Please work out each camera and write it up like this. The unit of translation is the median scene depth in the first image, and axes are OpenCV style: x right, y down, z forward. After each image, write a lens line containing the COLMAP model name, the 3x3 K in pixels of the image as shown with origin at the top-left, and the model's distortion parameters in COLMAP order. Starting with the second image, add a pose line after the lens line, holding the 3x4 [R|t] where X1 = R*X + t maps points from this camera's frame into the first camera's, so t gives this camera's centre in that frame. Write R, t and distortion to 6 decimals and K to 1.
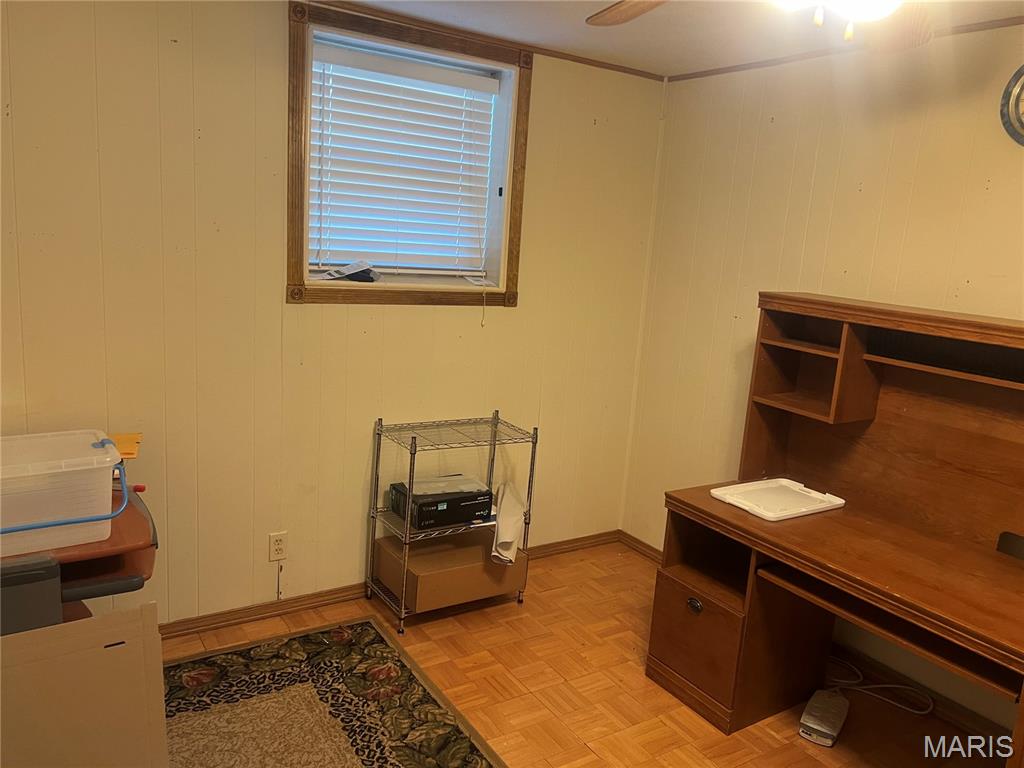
lens RADIAL K [[768.9, 0, 513.4], [0, 768.9, 382.4], [0, 0, 1]] dist [0.004739, 0.001006]
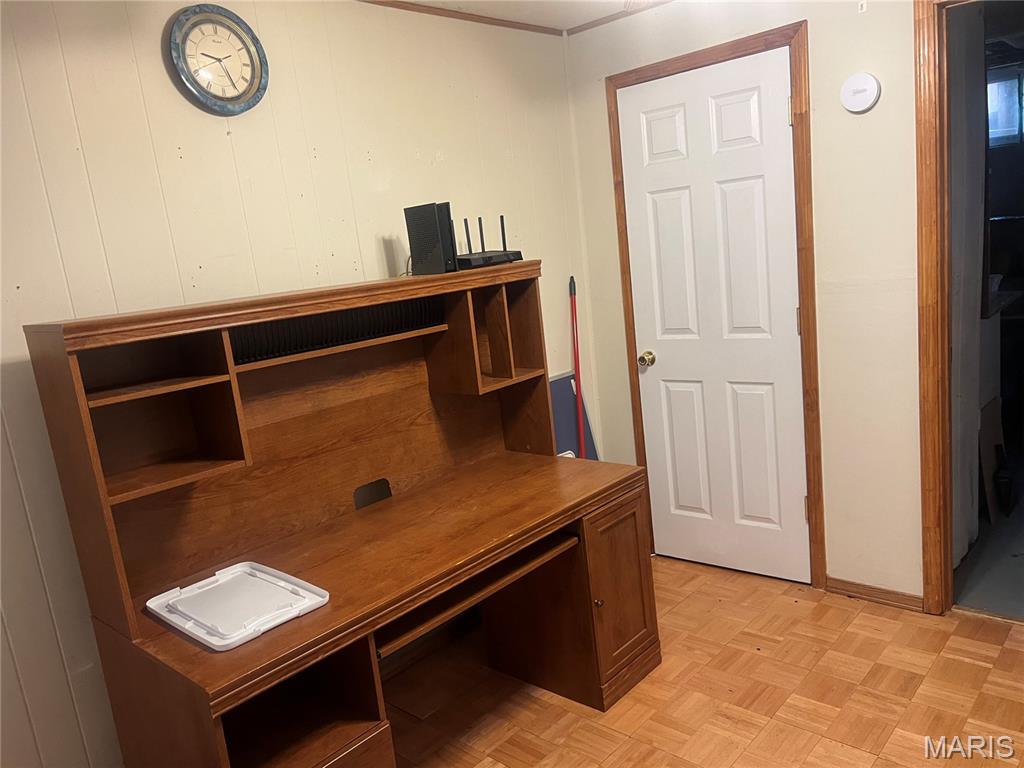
lens RADIAL K [[768.9, 0, 514.5], [0, 768.9, 387.4], [0, 0, 1]] dist [0.004739, 0.001006]
pose [[-0.266782, -0.211620, 0.940236, -0.374607], [0.277221, 0.917513, 0.285164, -0.173136], [-0.923025, 0.336730, -0.186111, 0.972208]]
